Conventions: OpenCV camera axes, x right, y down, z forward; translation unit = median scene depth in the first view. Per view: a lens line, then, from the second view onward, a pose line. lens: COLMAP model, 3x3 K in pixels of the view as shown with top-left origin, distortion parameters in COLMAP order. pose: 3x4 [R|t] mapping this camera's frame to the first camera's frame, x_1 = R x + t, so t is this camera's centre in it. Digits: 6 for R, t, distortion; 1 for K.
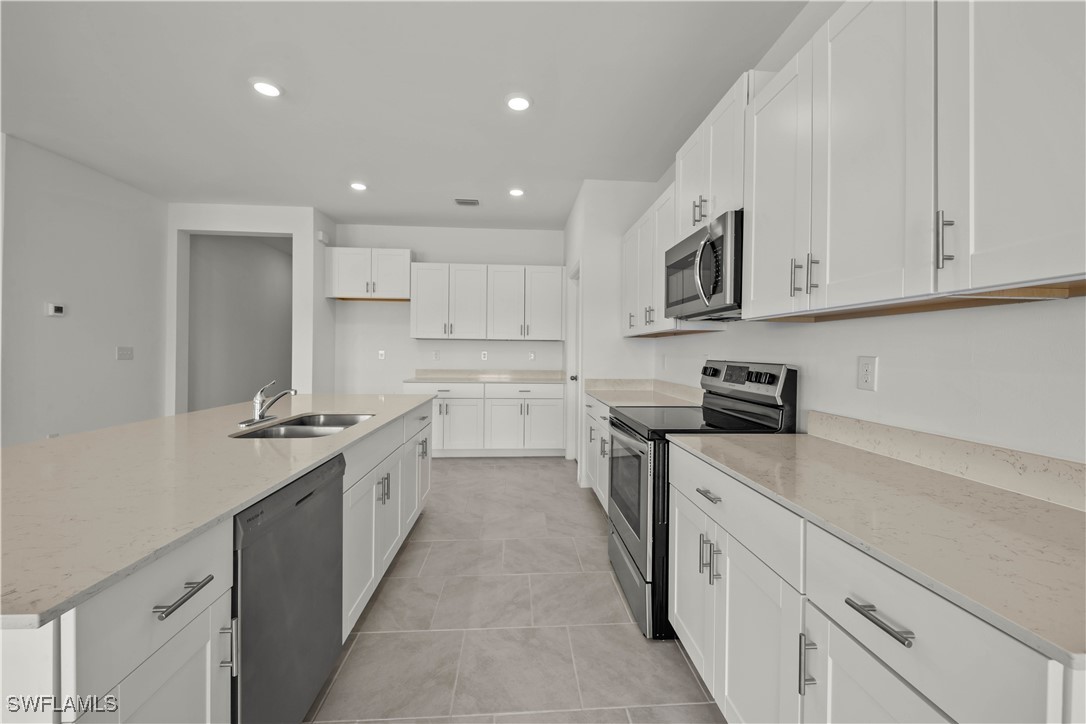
lens RADIAL K [[423.9, 0, 546.8], [0, 423.9, 353.3], [0, 0, 1]] dist [0.004396, -0.003402]
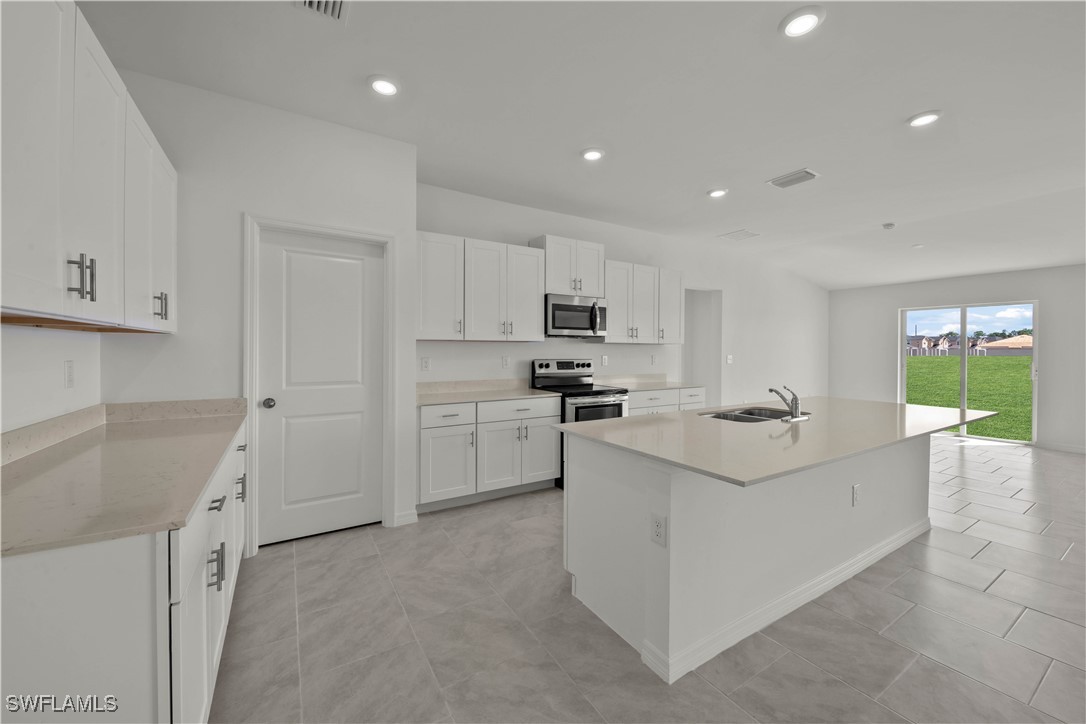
lens RADIAL K [[423.9, 0, 546.8], [0, 423.9, 343.0], [0, 0, 1]] dist [0.004396, -0.003402]
pose [[-0.463277, 0.000614, 0.886213, -0.797098], [-0.007420, 0.999962, -0.004572, -0.029149], [-0.886183, -0.008693, -0.463255, 1.215635]]
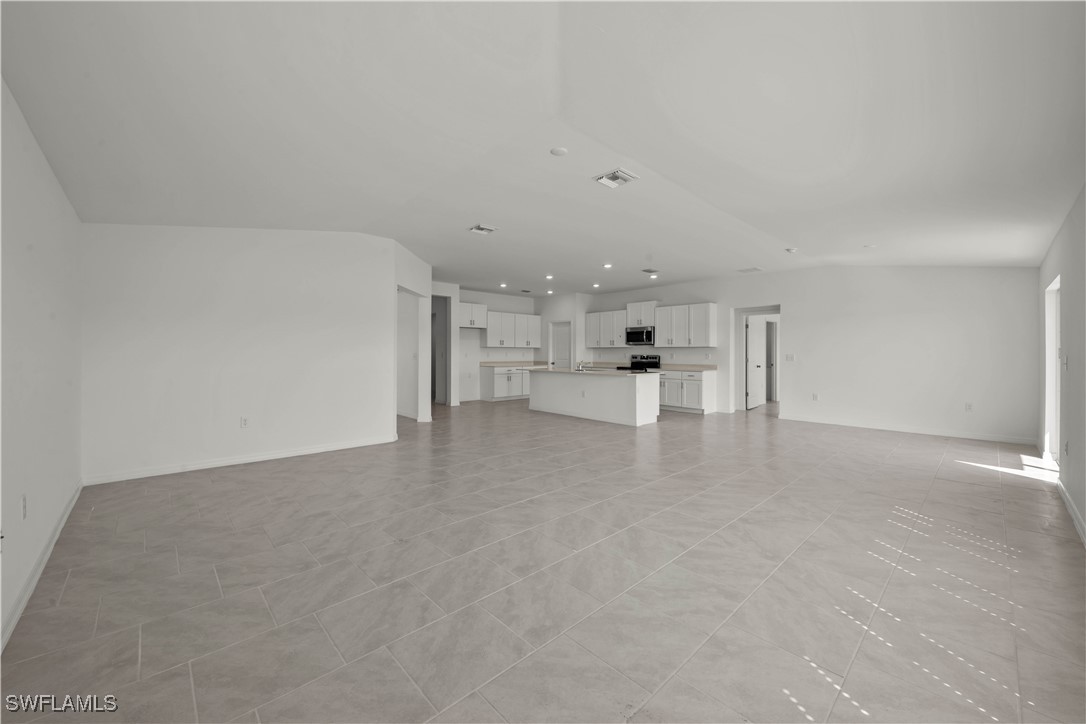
lens RADIAL K [[423.9, 0, 542.2], [0, 423.9, 351.0], [0, 0, 1]] dist [0.004396, -0.003402]
pose [[0.779434, -0.007139, 0.626444, -1.978251], [0.007706, 0.999969, 0.001808, -0.023714], [-0.626437, 0.003418, 0.779465, -1.134229]]
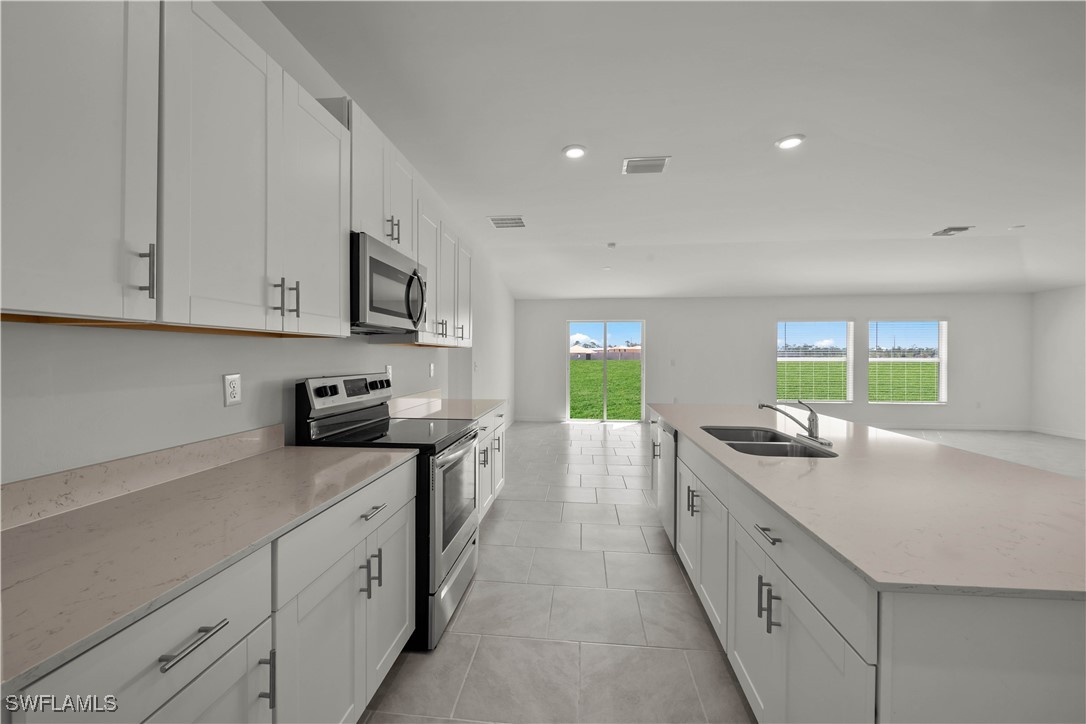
lens RADIAL K [[423.9, 0, 547.3], [0, 423.9, 354.9], [0, 0, 1]] dist [0.004396, -0.003402]
pose [[-0.987849, -0.015053, 0.154686, -0.103633], [-0.014825, 0.999887, 0.002628, -0.022890], [-0.154708, 0.000303, -0.987960, 1.162569]]
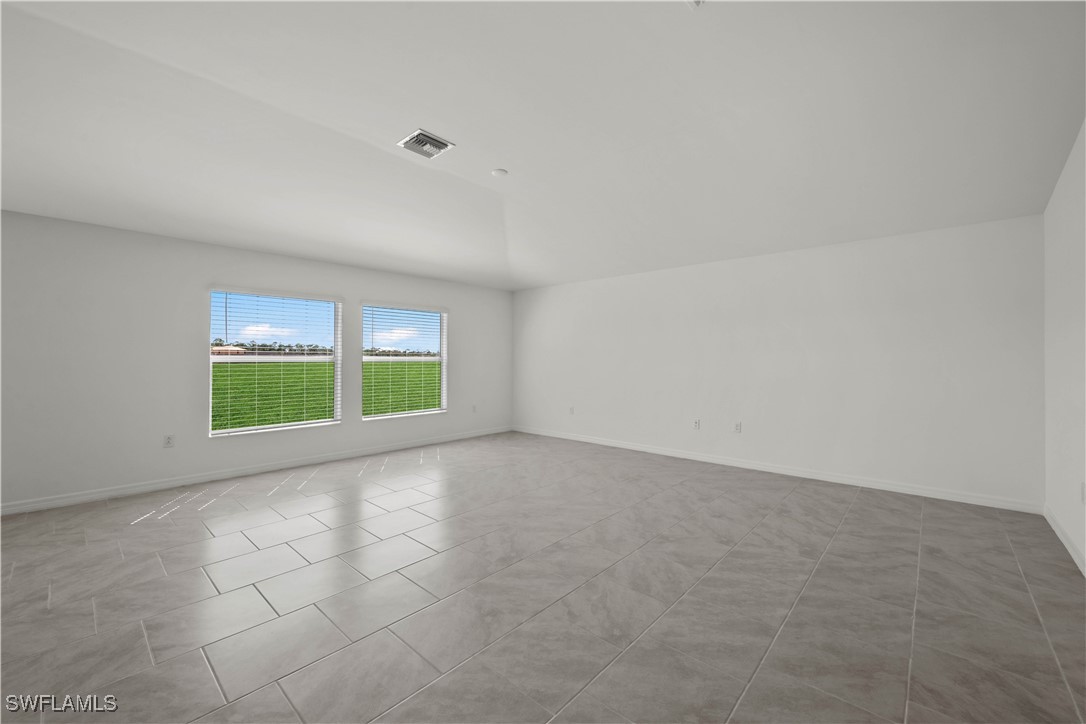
lens RADIAL K [[423.9, 0, 537.6], [0, 423.9, 360.5], [0, 0, 1]] dist [0.004396, -0.003402]
pose [[-0.724604, -0.011902, -0.689062, -0.765219], [-0.013444, 0.999905, -0.003134, -0.016025], [0.689034, 0.006993, -0.724695, 0.358566]]
